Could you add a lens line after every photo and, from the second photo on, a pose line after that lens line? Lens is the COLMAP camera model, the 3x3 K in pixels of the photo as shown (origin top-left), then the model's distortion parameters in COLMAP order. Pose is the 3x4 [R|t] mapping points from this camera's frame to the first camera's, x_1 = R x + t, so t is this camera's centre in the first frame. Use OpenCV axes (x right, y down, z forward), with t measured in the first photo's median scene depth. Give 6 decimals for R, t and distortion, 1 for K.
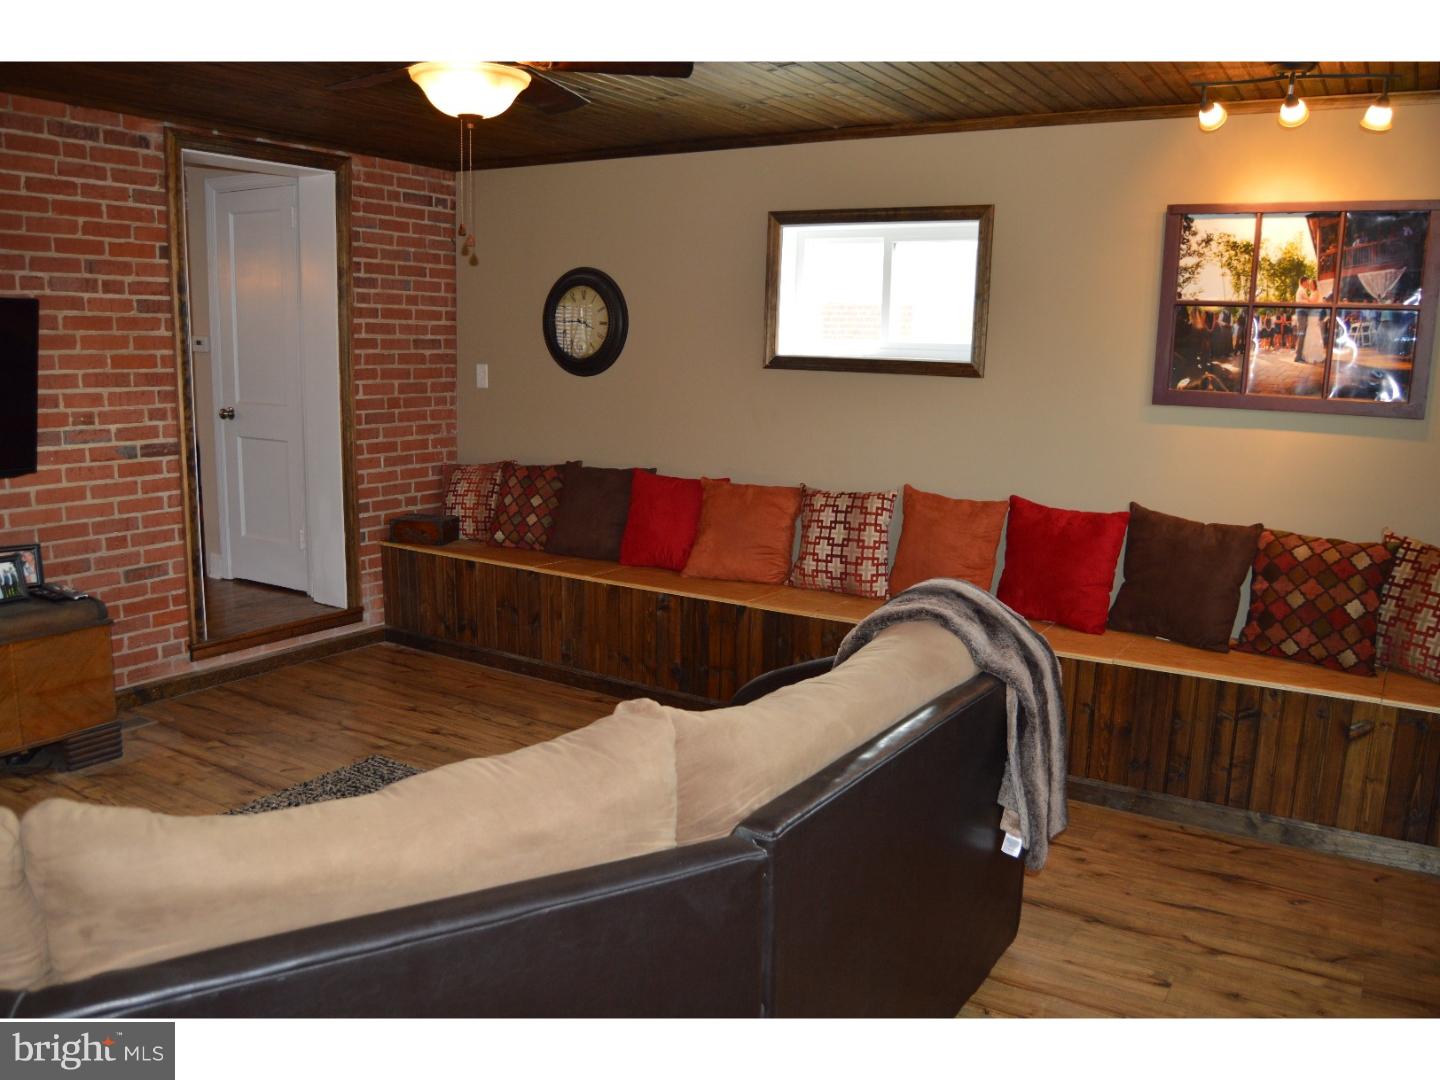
lens RADIAL K [[1144.5, 0, 720.6], [0, 1144.5, 541.4], [0, 0, 1]] dist [-0.058471, -0.000241]
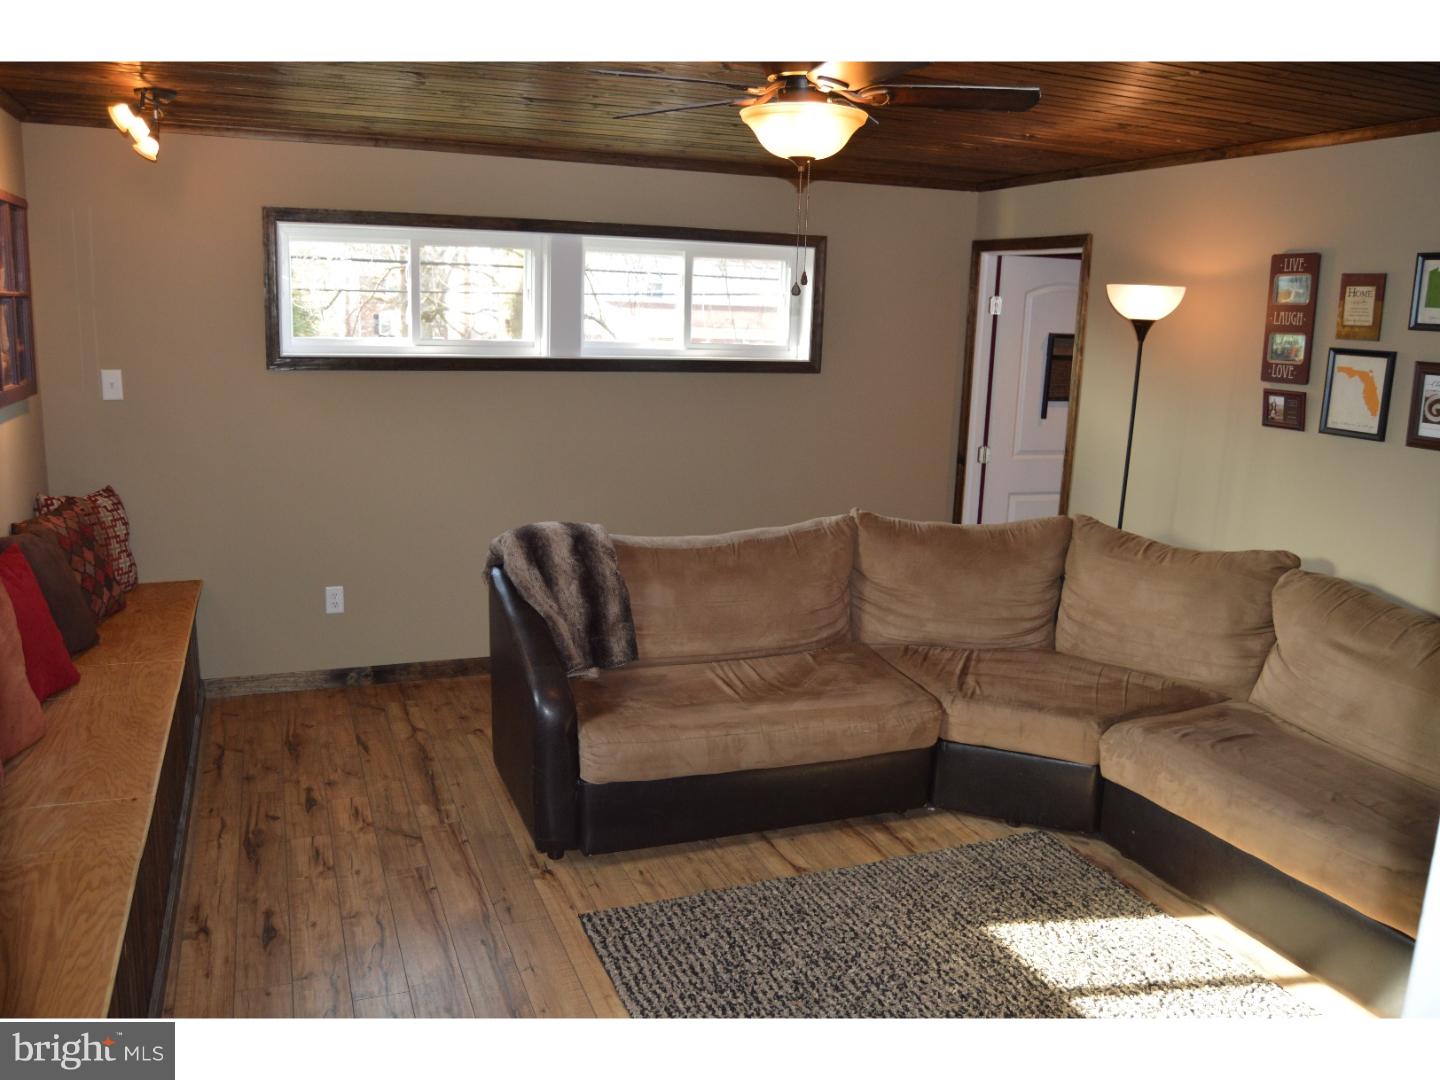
lens RADIAL K [[1144.5, 0, 719.8], [0, 1144.5, 538.1], [0, 0, 1]] dist [-0.058471, -0.000241]
pose [[-0.803413, -0.164036, 0.572380, -0.699438], [0.054532, 0.936991, 0.345072, -0.375117], [-0.592919, 0.308448, -0.743846, 1.678926]]
